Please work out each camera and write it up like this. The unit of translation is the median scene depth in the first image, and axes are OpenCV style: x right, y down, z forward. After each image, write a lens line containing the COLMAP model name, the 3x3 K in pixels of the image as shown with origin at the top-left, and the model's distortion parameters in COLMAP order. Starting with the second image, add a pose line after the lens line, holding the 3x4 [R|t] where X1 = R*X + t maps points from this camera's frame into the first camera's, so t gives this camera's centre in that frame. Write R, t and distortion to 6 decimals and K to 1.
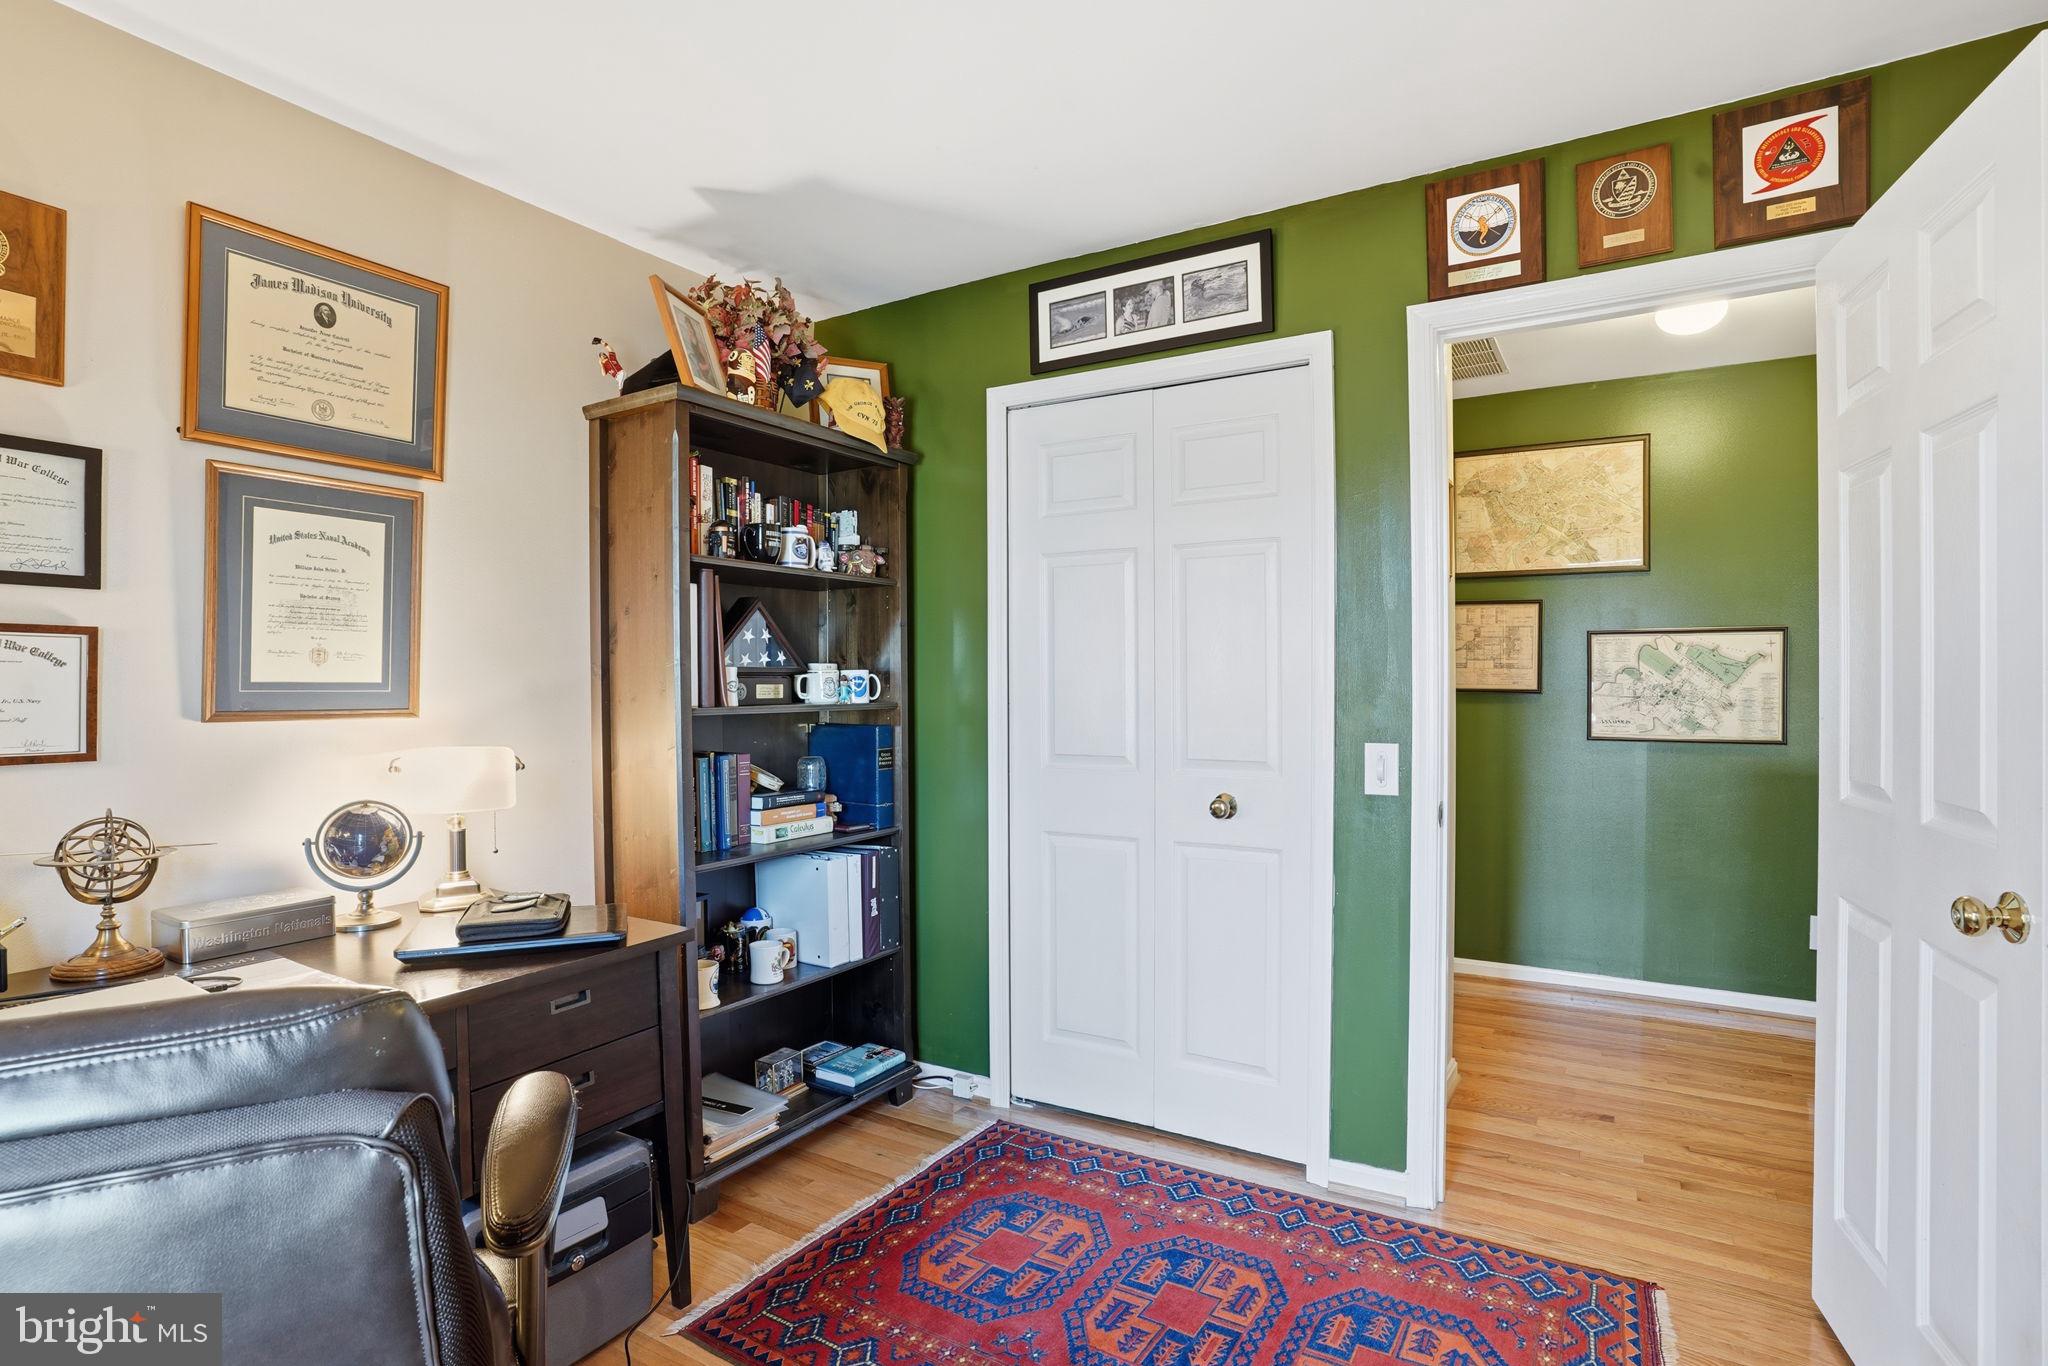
lens RADIAL K [[1019.0, 0, 1029.1], [0, 1019.0, 686.4], [0, 0, 1]] dist [-0.030442, 0.004180]
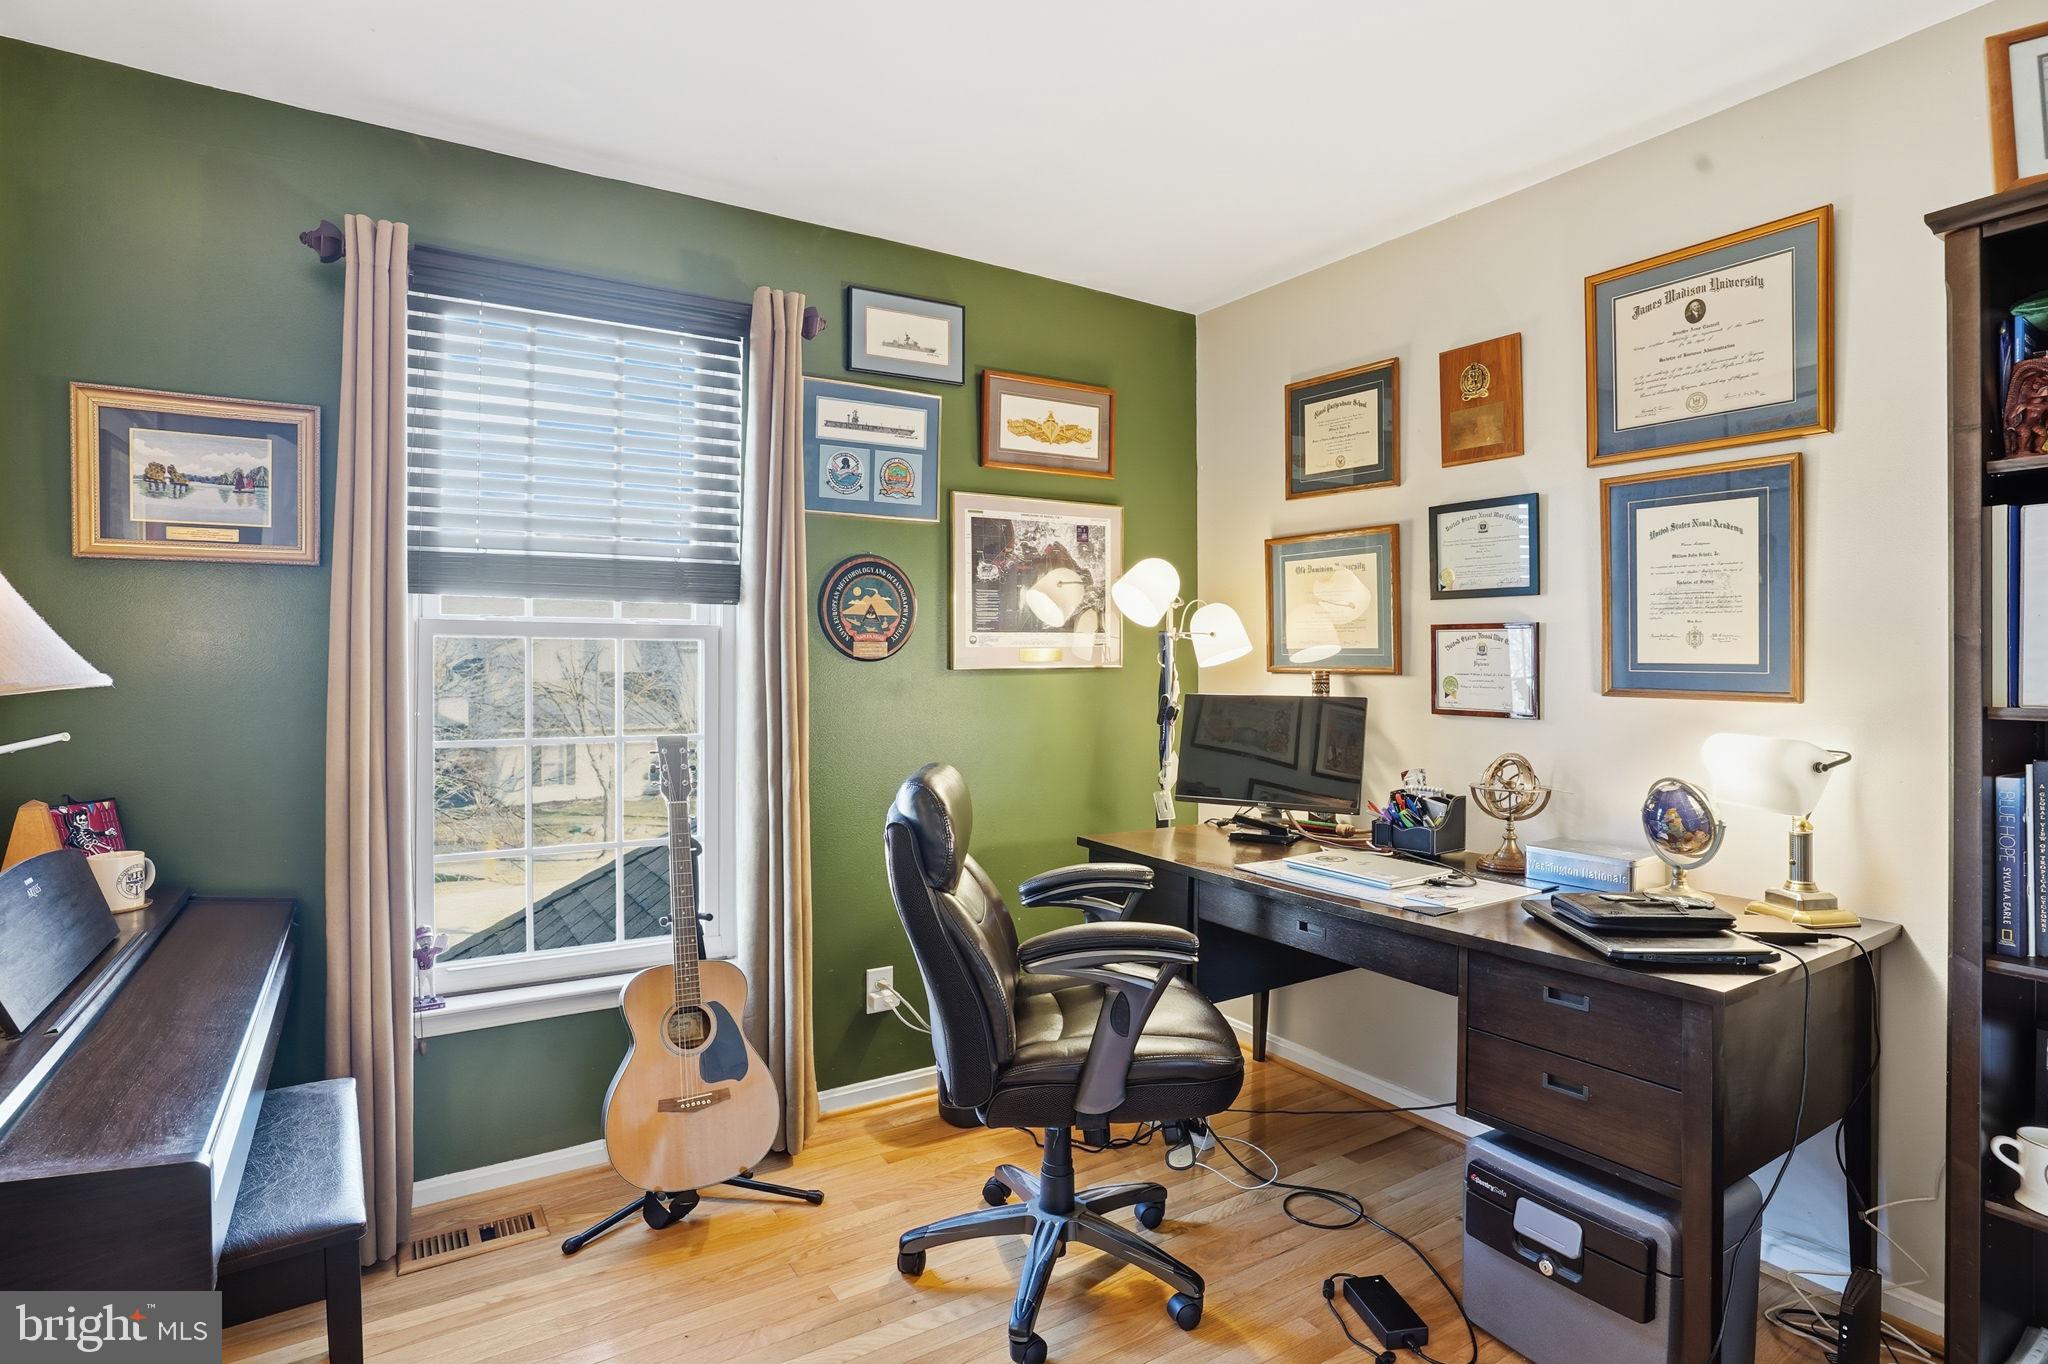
lens RADIAL K [[1019.0, 0, 1024.4], [0, 1019.0, 662.1], [0, 0, 1]] dist [-0.030442, 0.004180]
pose [[-0.430637, 0.003296, -0.902519, 0.548802], [-0.004909, 0.999970, 0.005995, -0.008466], [0.902512, 0.007012, -0.430608, 0.834677]]
